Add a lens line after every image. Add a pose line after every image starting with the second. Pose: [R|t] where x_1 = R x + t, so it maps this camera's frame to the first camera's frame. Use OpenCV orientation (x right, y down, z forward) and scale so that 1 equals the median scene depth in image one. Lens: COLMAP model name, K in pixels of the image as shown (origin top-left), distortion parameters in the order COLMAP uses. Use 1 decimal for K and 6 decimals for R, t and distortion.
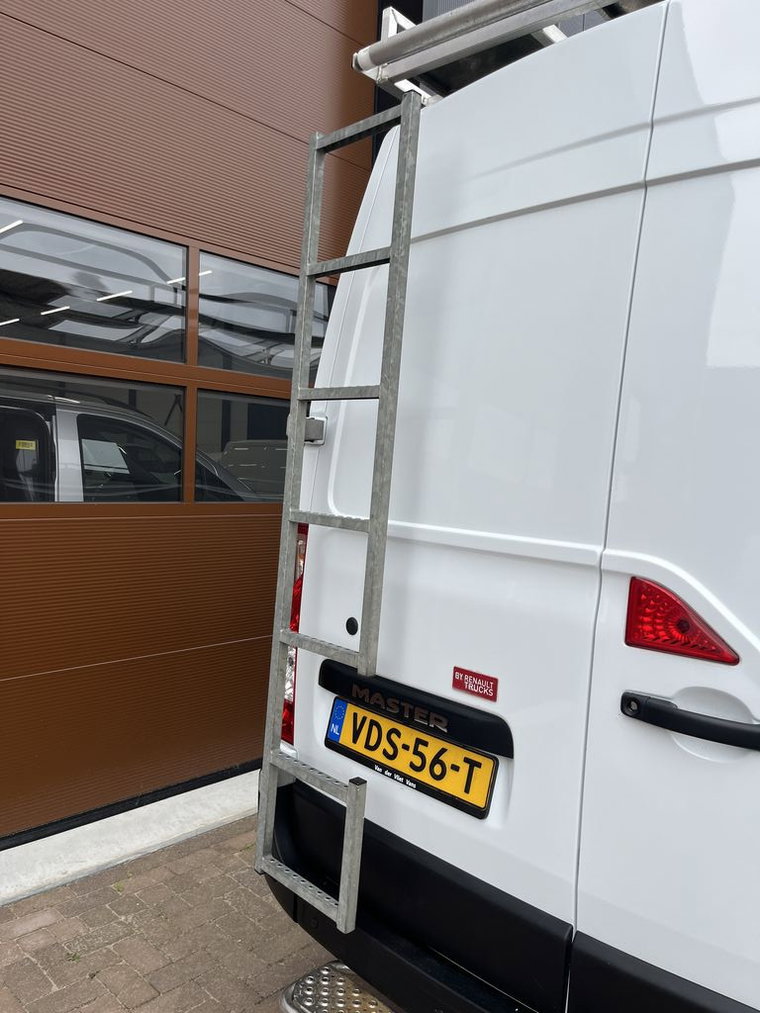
lens RADIAL K [[764.6, 0, 380.0], [0, 764.6, 506.5], [0, 0, 1]] dist [0.055883, -0.098172]
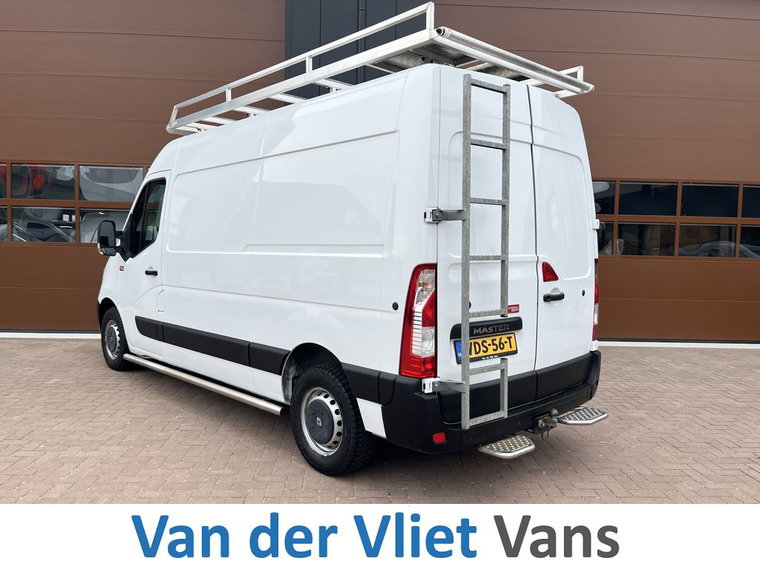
lens RADIAL K [[573.6, 0, 380.0], [0, 573.6, 285.0], [0, 0, 1]] dist [0.055883, -0.098172]
pose [[0.079111, -0.118551, 0.989791, -1.861340], [0.049771, 0.992135, 0.114854, -0.115251], [-0.995623, 0.040177, 0.084389, 1.212707]]
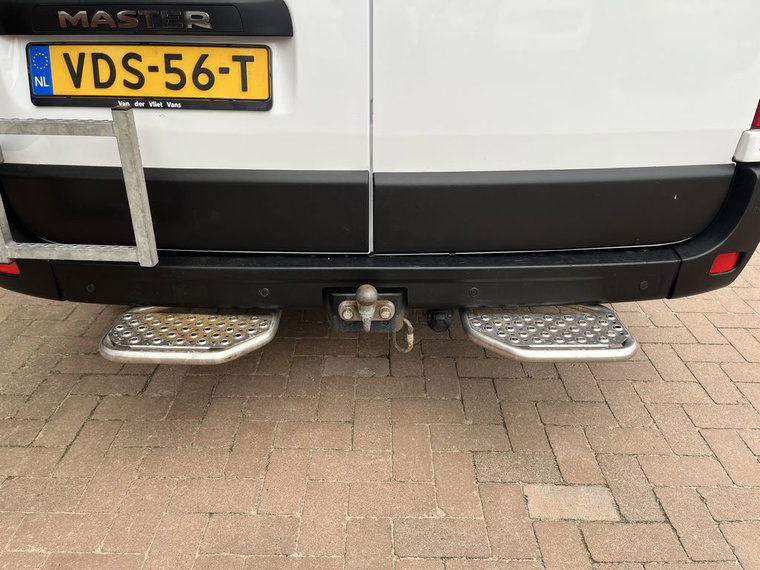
lens RADIAL K [[573.6, 0, 380.0], [0, 573.6, 285.0], [0, 0, 1]] dist [0.055883, -0.098172]
pose [[0.732823, -0.364245, 0.574714, -0.257541], [0.062608, 0.877160, 0.476099, 0.234267], [-0.677533, -0.312915, 0.665607, 0.297374]]
